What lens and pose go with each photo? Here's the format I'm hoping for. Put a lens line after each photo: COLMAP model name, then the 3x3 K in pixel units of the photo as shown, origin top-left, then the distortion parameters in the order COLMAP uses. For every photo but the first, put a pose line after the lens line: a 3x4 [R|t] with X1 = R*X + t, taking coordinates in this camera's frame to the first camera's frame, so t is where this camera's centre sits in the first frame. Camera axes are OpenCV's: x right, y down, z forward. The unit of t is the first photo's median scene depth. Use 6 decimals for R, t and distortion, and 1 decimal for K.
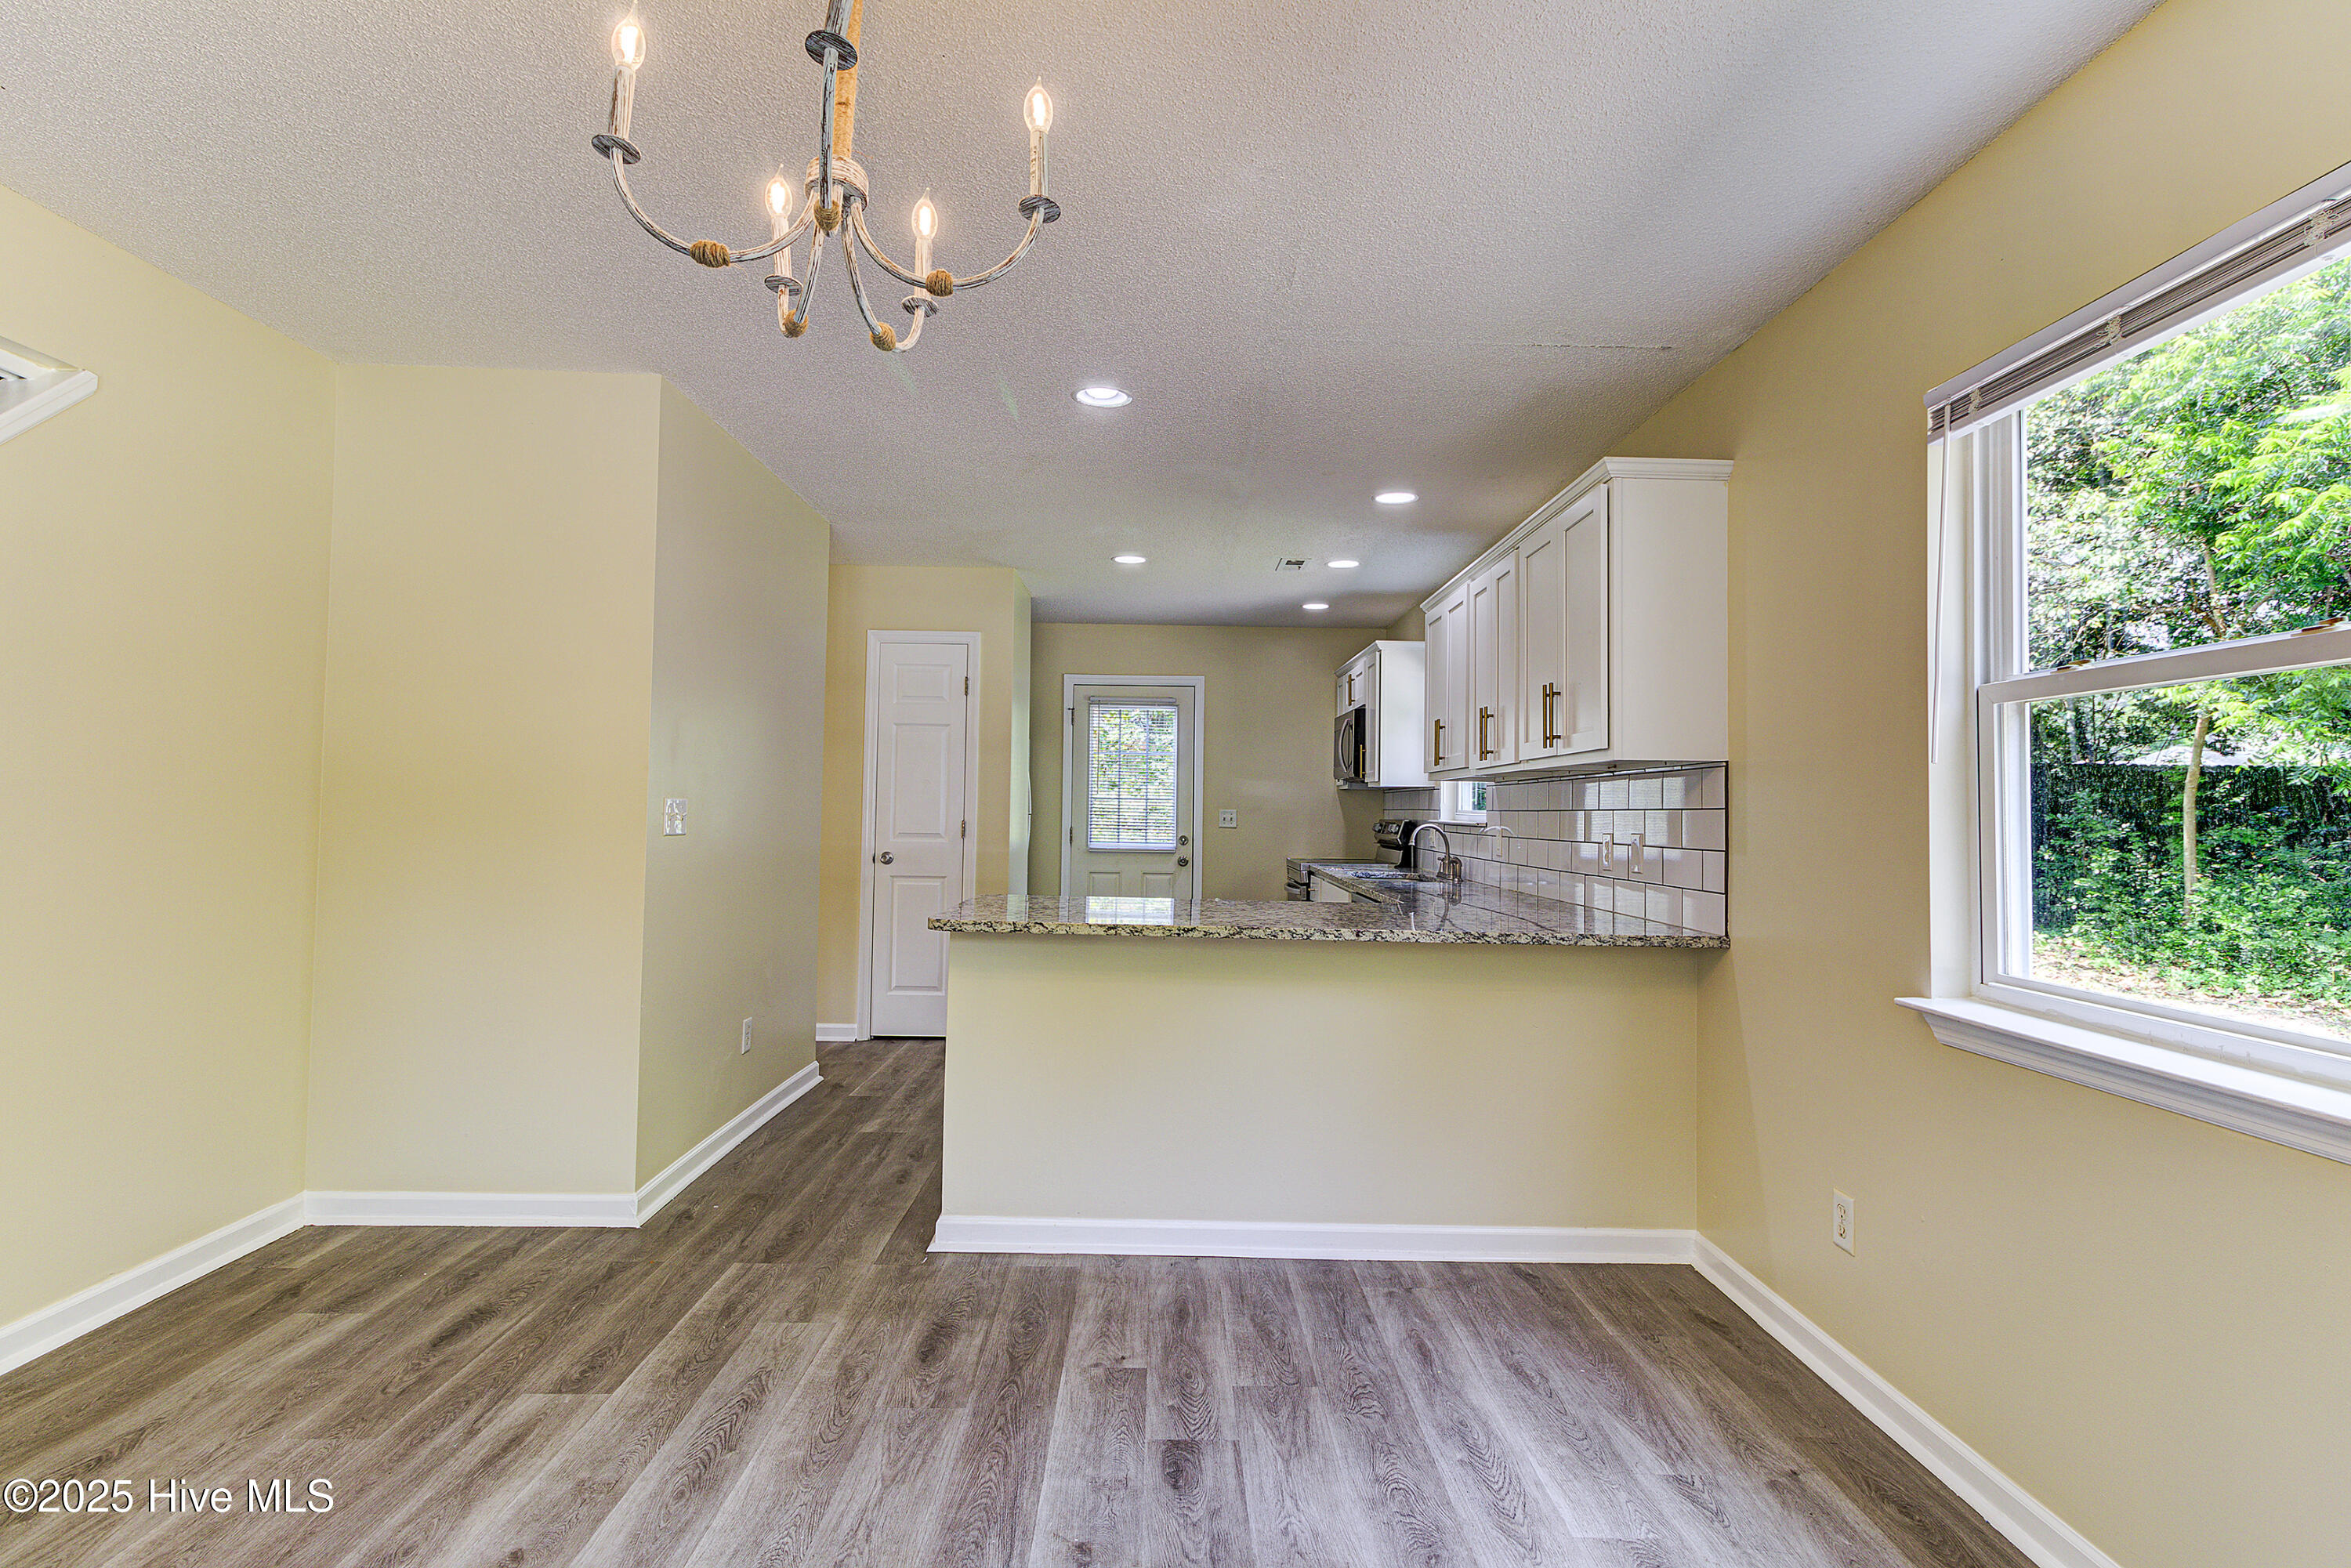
lens RADIAL K [[1171.4, 0, 1178.0], [0, 1171.4, 781.0], [0, 0, 1]] dist [0.010669, -0.003915]
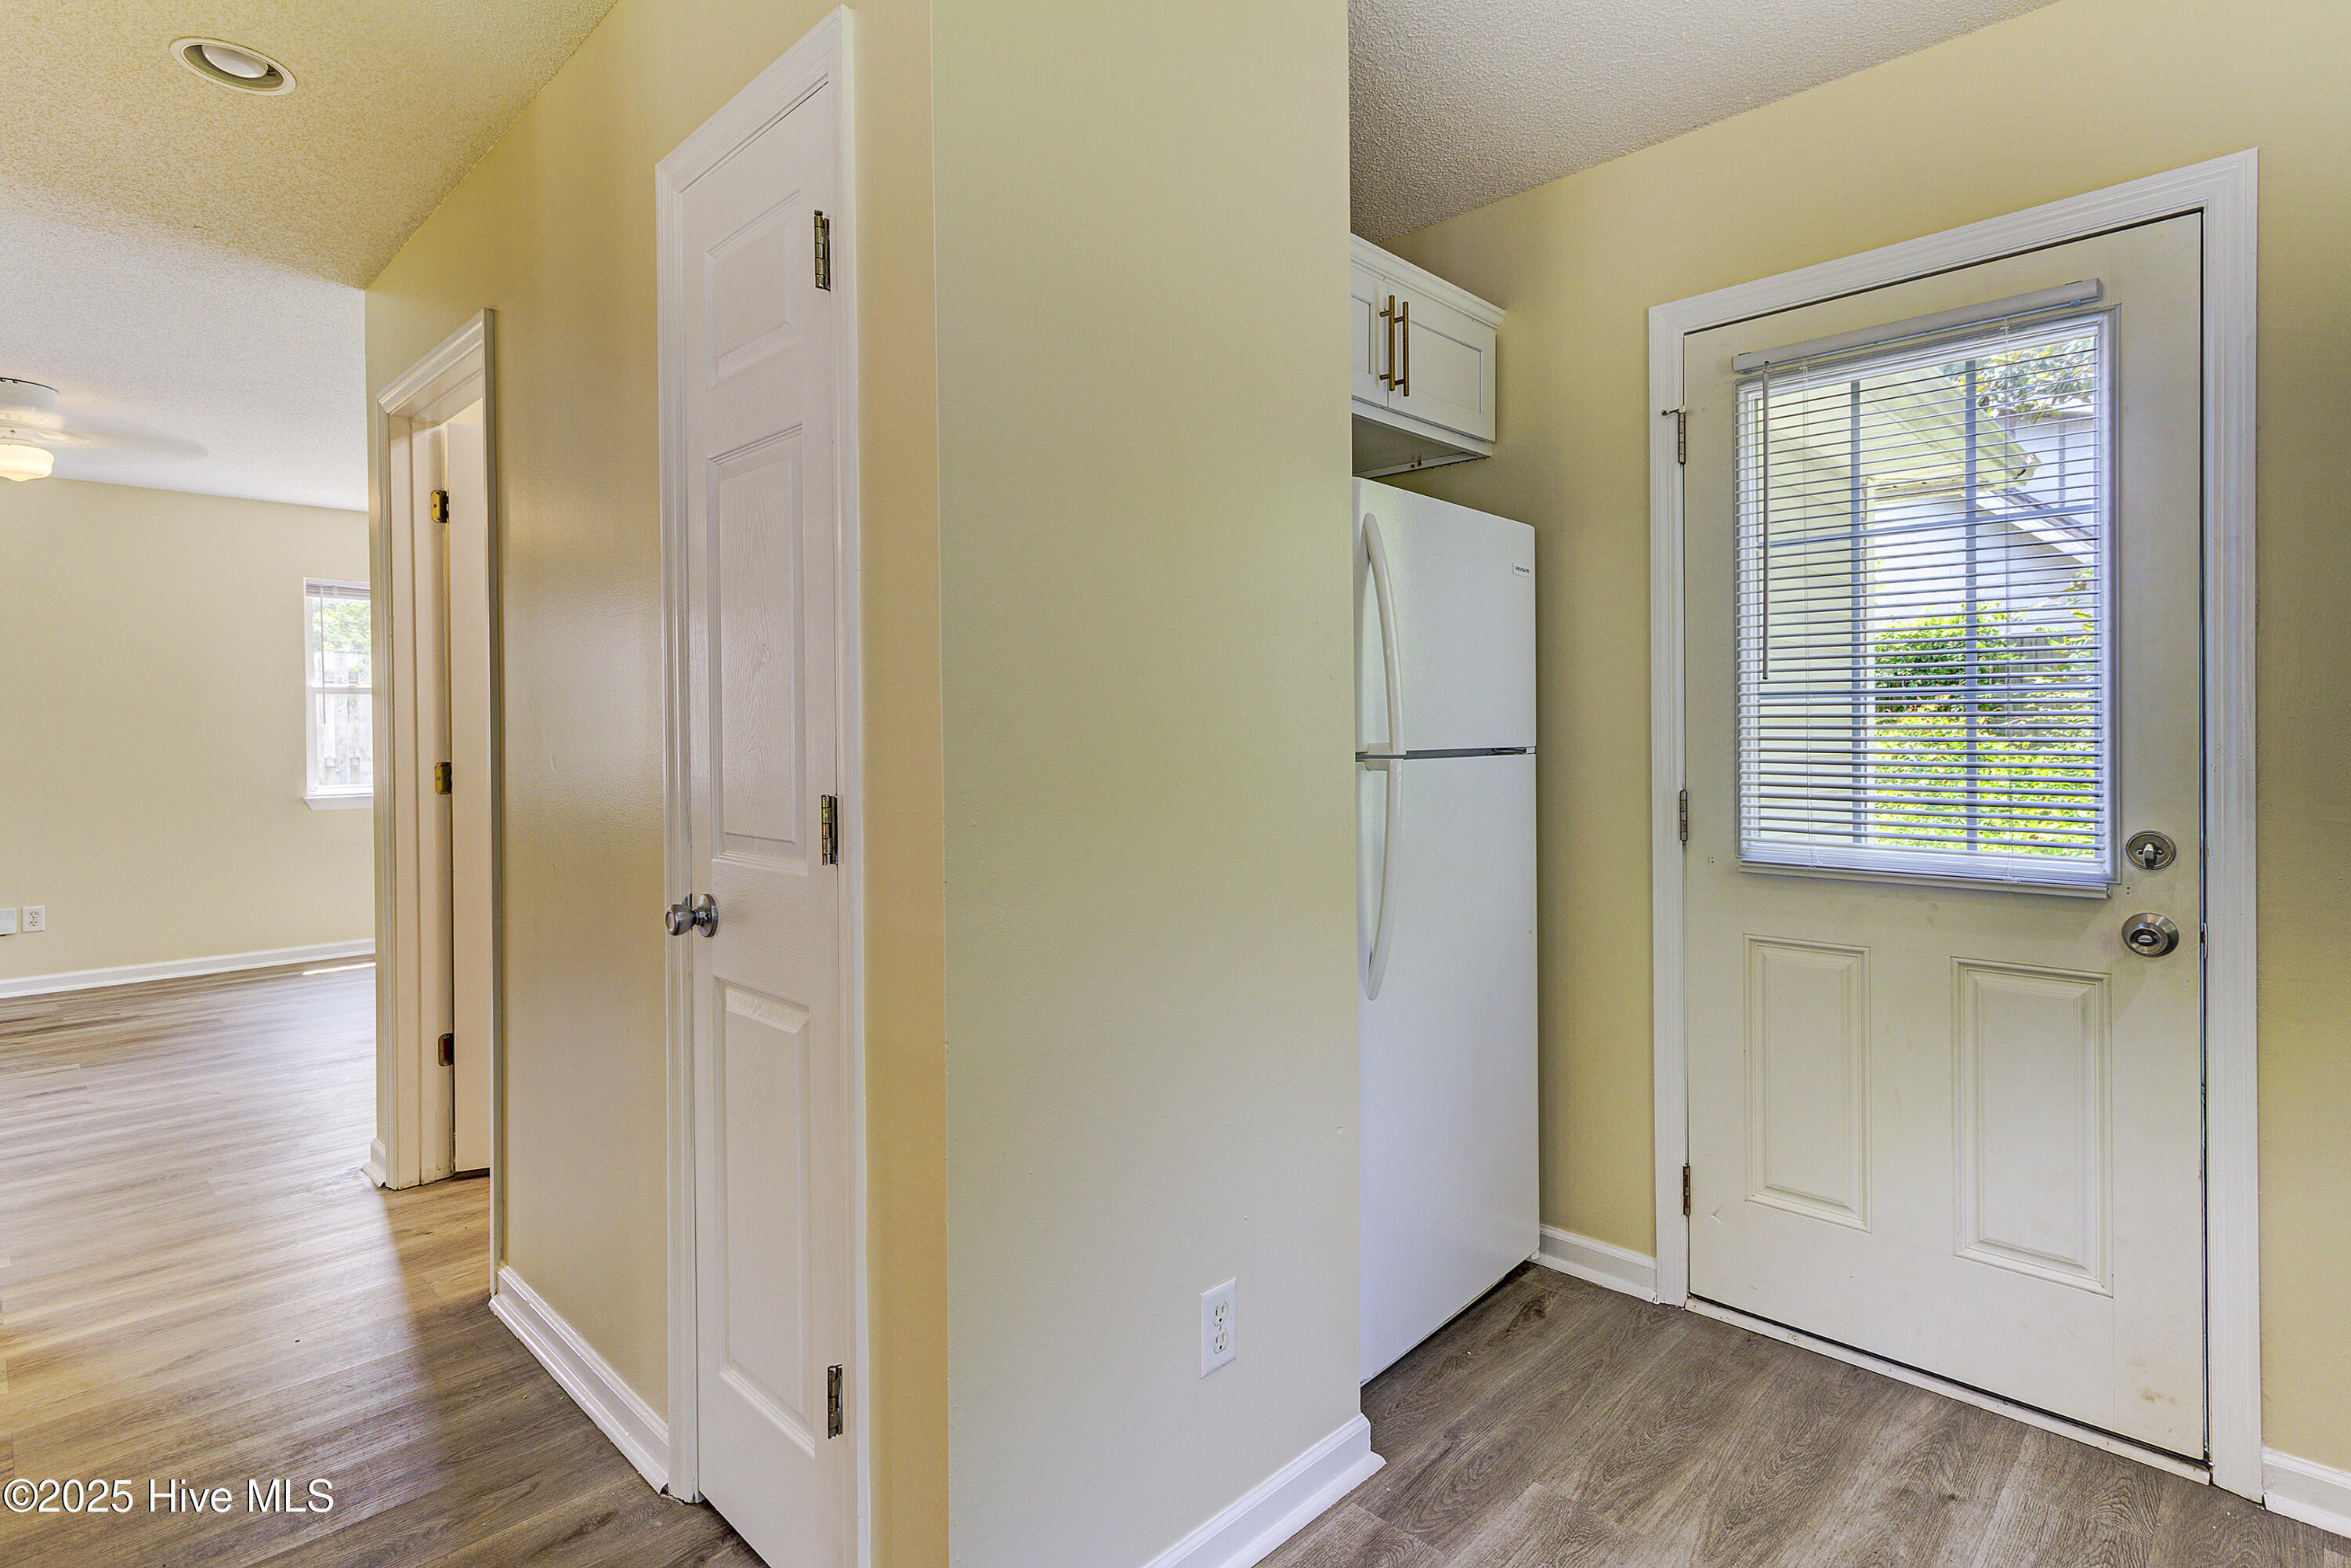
lens RADIAL K [[1171.4, 0, 1209.3], [0, 1171.4, 728.1], [0, 0, 1]] dist [0.010669, -0.003915]
pose [[0.726706, -0.021288, -0.686619, 0.083322], [0.037100, 0.999277, 0.008285, 0.039775], [0.685946, -0.031495, 0.726970, 1.785549]]
